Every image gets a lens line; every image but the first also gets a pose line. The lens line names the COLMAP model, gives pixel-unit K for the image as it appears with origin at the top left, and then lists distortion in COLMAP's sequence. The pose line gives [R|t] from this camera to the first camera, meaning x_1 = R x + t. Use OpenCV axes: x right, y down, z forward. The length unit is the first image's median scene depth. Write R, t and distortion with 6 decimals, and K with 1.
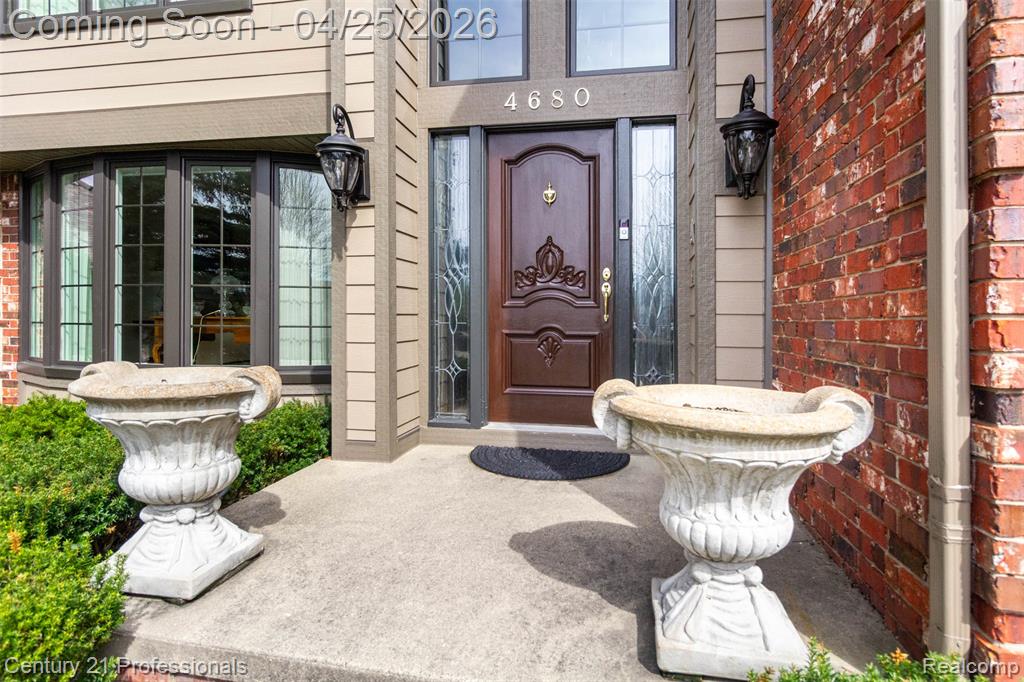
lens RADIAL K [[543.4, 0, 534.9], [0, 543.4, 293.0], [0, 0, 1]] dist [-0.006309, 0.001098]
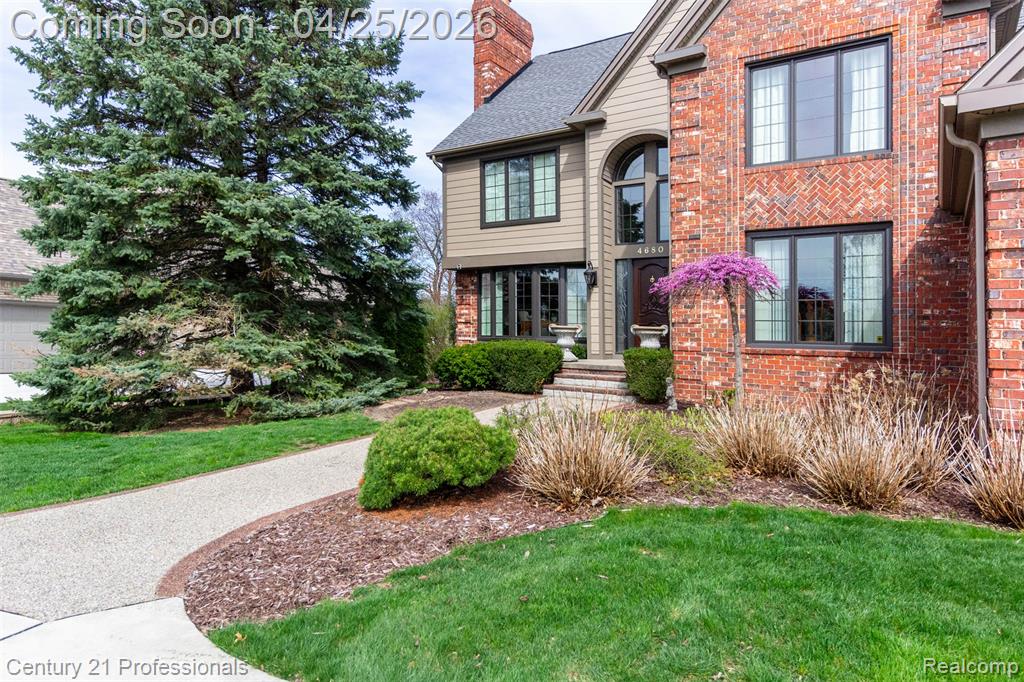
lens RADIAL K [[629.5, 0, 549.1], [0, 629.5, 308.2], [0, 0, 1]] dist [0.002406, -0.001374]
pose [[0.932762, -0.009376, -0.360371, 0.790045], [0.006638, 0.999939, -0.008836, 0.010921], [0.360432, 0.005850, 0.932767, -2.634584]]
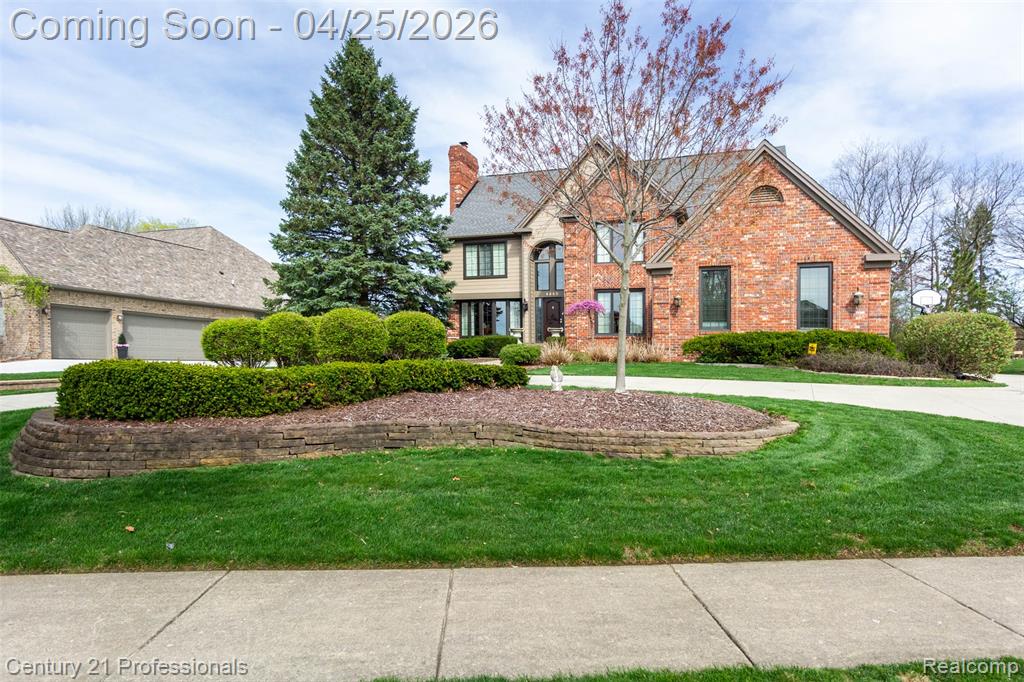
lens RADIAL K [[543.4, 0, 562.0], [0, 543.4, 337.4], [0, 0, 1]] dist [-0.006309, 0.001098]
pose [[0.991315, -0.003293, -0.131466, 1.028943], [0.004523, 0.999949, 0.009059, 0.126400], [0.131429, -0.009575, 0.991279, -5.710400]]
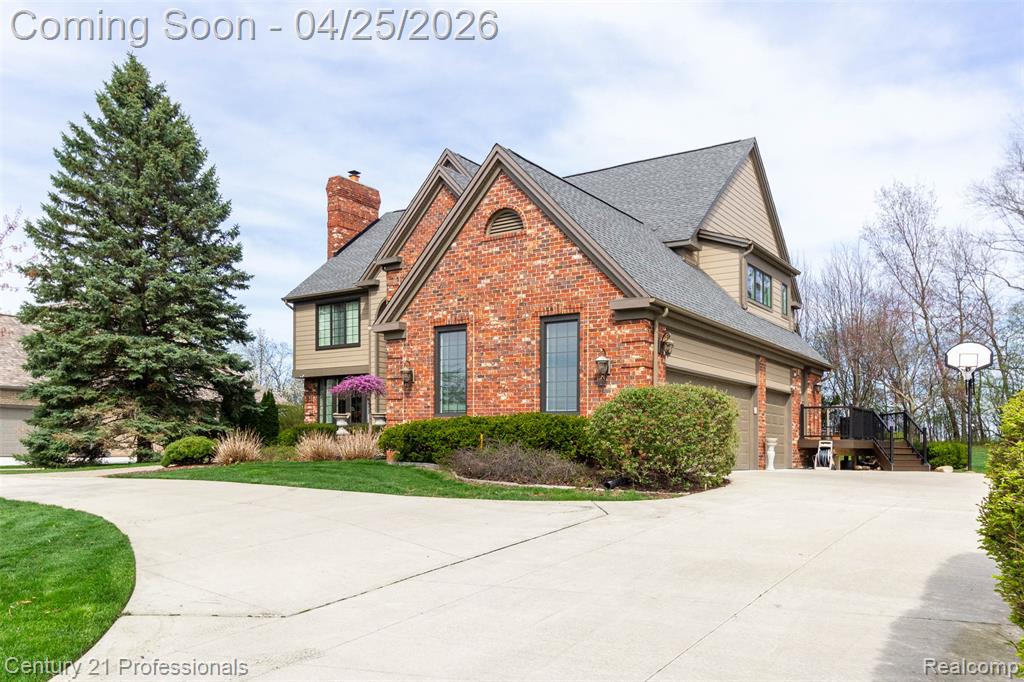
lens RADIAL K [[757.6, 0, 572.0], [0, 757.6, 386.8], [0, 0, 1]] dist [0.006011, -0.003100]
pose [[0.935328, -0.030381, -0.352476, 3.899696], [0.017725, 0.999079, -0.039078, 0.132250], [0.353338, 0.030303, 0.935005, -4.996732]]
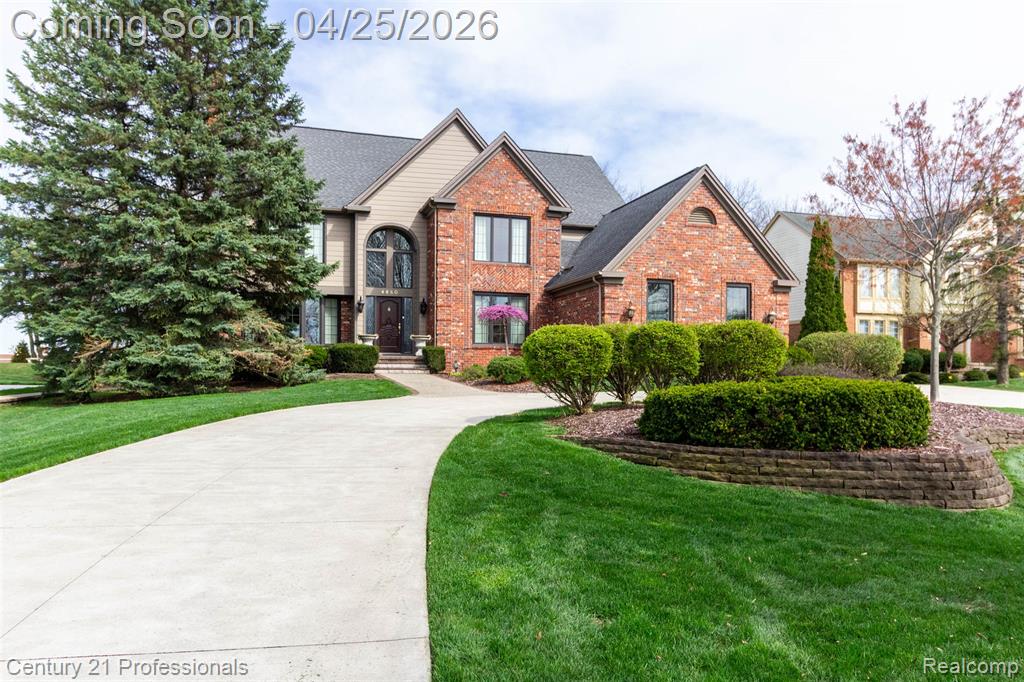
lens RADIAL K [[664.6, 0, 506.6], [0, 664.6, 342.6], [0, 0, 1]] dist [0.004377, 0.006987]
pose [[0.889371, 0.009682, 0.457084, -1.965840], [-0.012816, 0.999911, 0.003757, 0.107954], [-0.457007, -0.009200, 0.889416, -5.446282]]
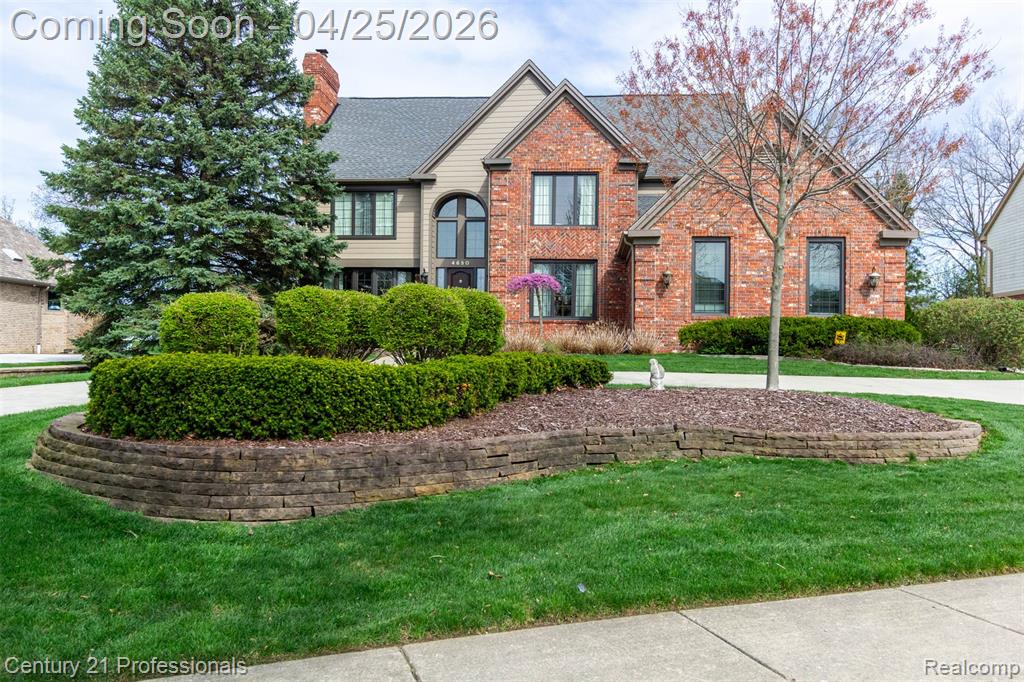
lens RADIAL K [[731.5, 0, 535.6], [0, 731.5, 302.3], [0, 0, 1]] dist [0.001464, -0.005594]
pose [[0.993621, 0.007704, 0.112508, -0.045467], [-0.006023, 0.999865, -0.015273, 0.112997], [-0.112610, 0.014498, 0.993533, -5.889414]]
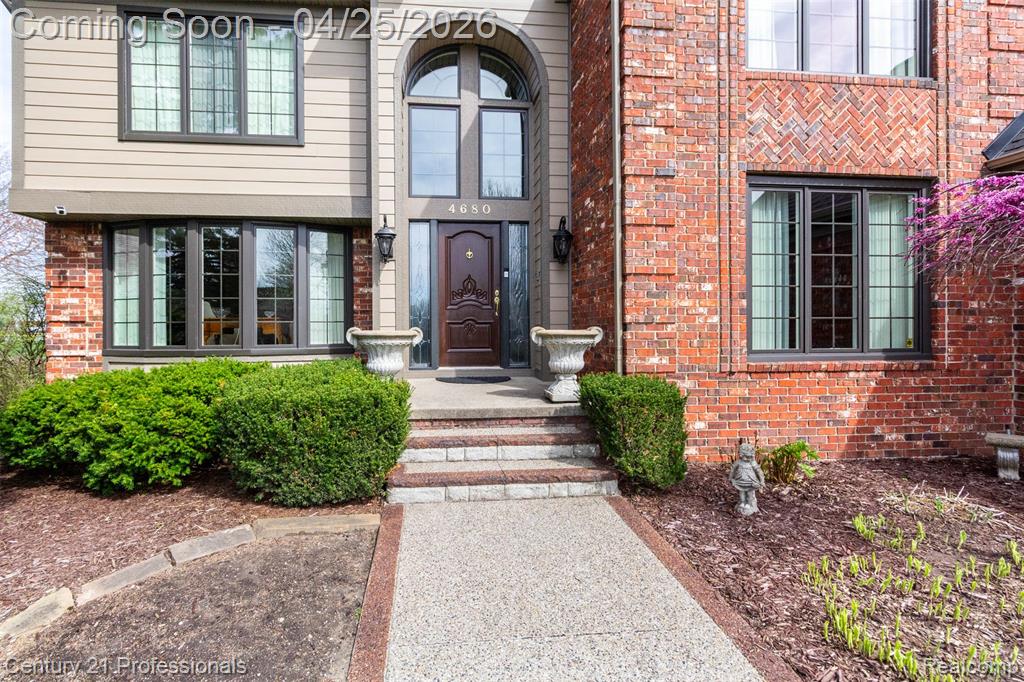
lens RADIAL K [[478.8, 0, 490.0], [0, 478.8, 300.6], [0, 0, 1]] dist [0.002346, -0.000412]
pose [[0.958074, -0.001370, 0.286517, -0.427303], [0.003034, 0.999981, -0.005362, 0.004015], [-0.286505, 0.006007, 0.958060, -0.775564]]
